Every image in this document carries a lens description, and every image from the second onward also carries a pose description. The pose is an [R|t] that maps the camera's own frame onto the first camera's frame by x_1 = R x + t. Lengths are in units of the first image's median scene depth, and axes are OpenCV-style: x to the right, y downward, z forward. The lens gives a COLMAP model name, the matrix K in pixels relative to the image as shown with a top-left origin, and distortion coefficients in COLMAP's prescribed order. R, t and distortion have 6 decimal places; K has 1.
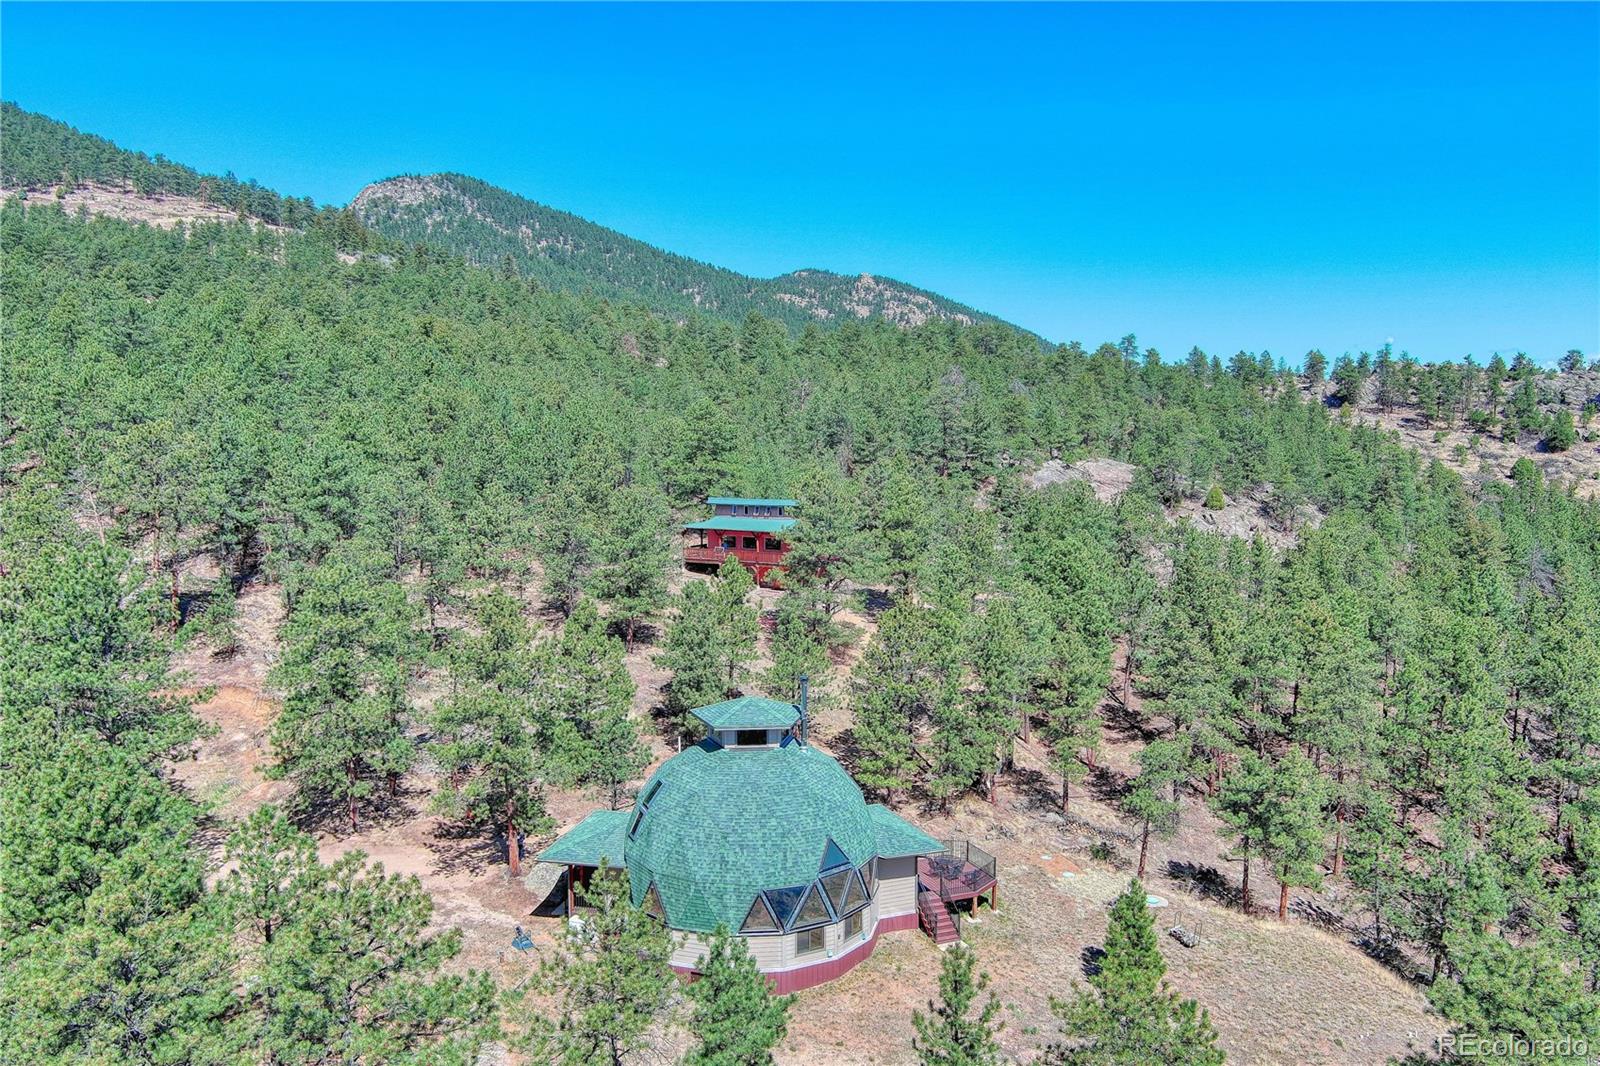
lens RADIAL K [[1234.2, 0, 797.3], [0, 1234.2, 530.0], [0, 0, 1]] dist [0.014645, -0.025431]
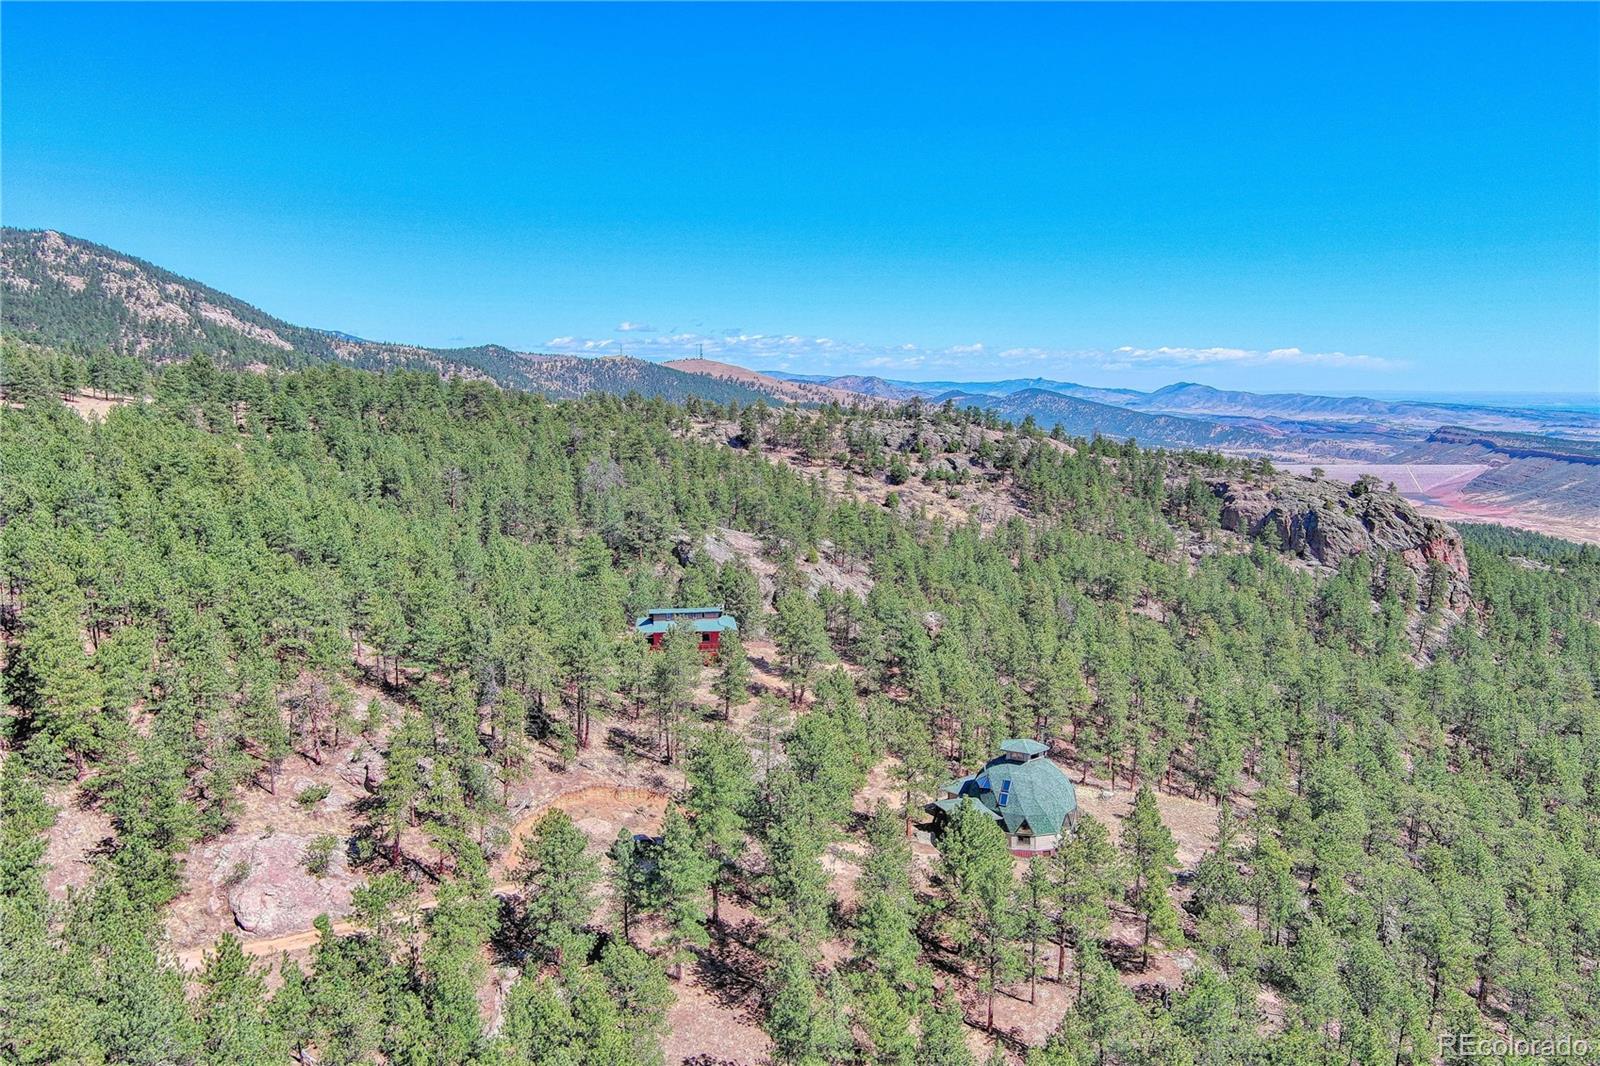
lens RADIAL K [[1234.2, 0, 802.1], [0, 1234.2, 531.1], [0, 0, 1]] dist [0.014645, -0.025431]
pose [[0.805590, -0.070622, 0.588250, -0.349359], [0.052999, 0.997480, 0.047173, -0.079466], [-0.590099, -0.006825, 0.807302, -0.133393]]
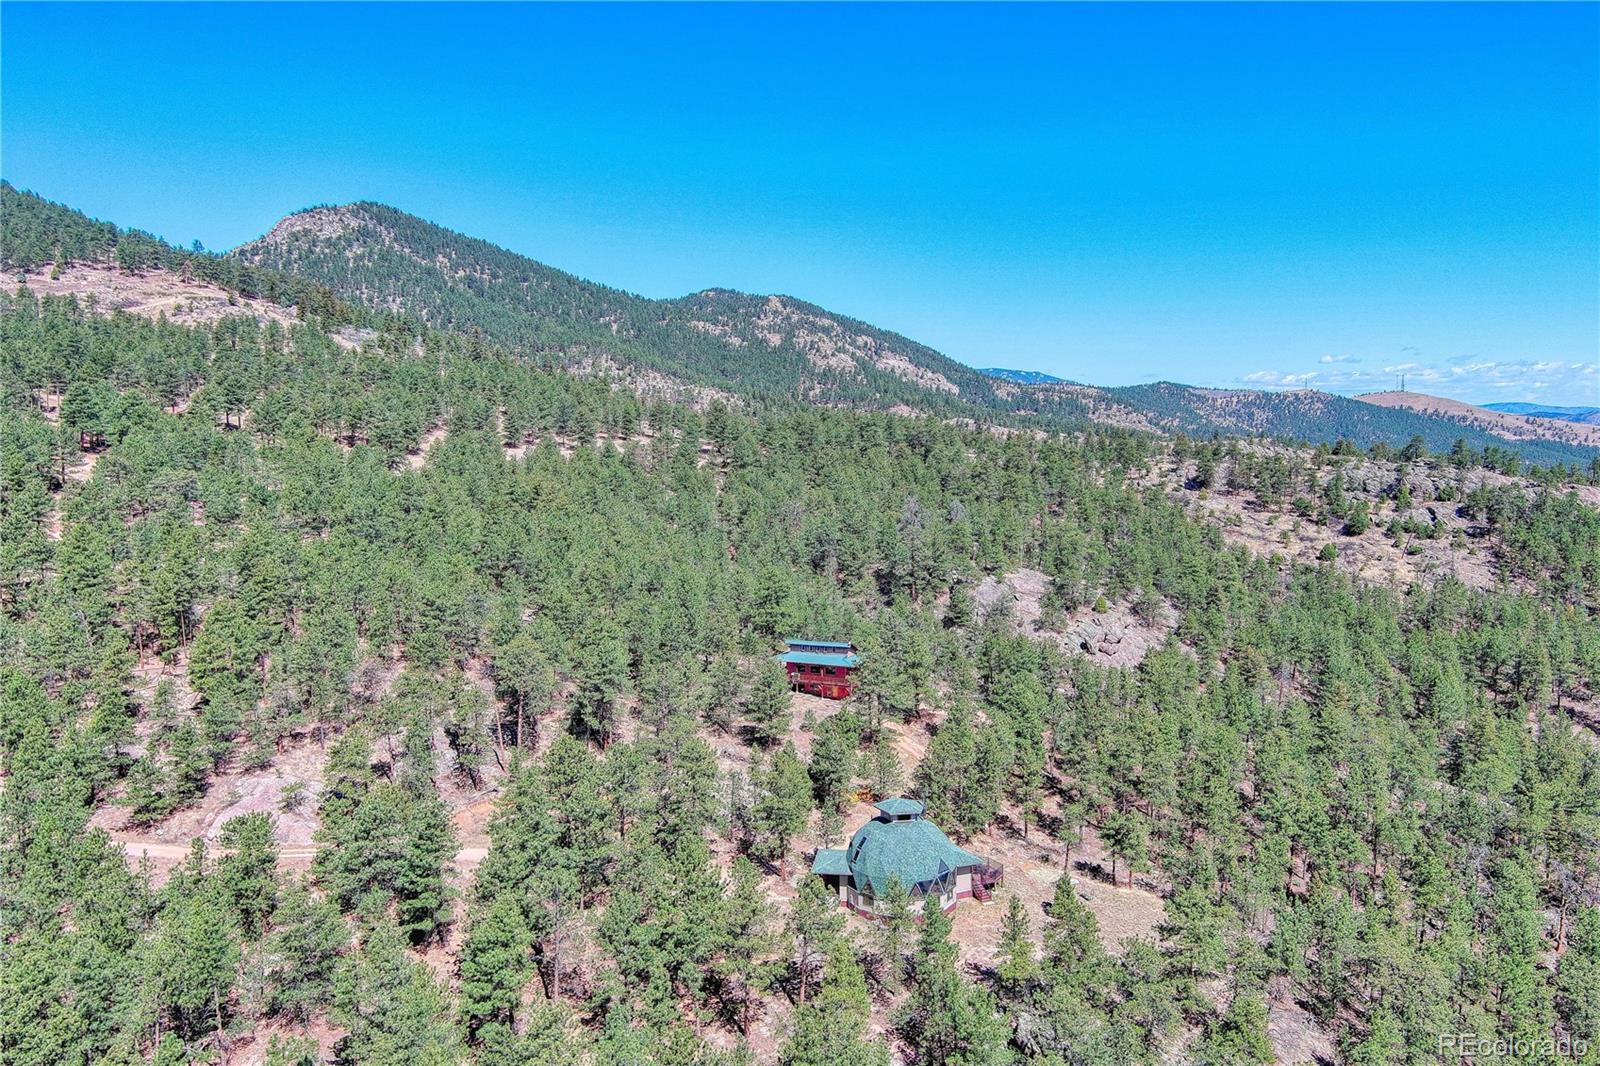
lens RADIAL K [[1234.2, 0, 800.1], [0, 1234.2, 535.0], [0, 0, 1]] dist [0.014645, -0.025431]
pose [[0.996478, -0.016143, 0.082282, -0.079695], [0.016076, 0.999870, 0.001468, -0.071413], [-0.082295, -0.000140, 0.996608, -0.251726]]
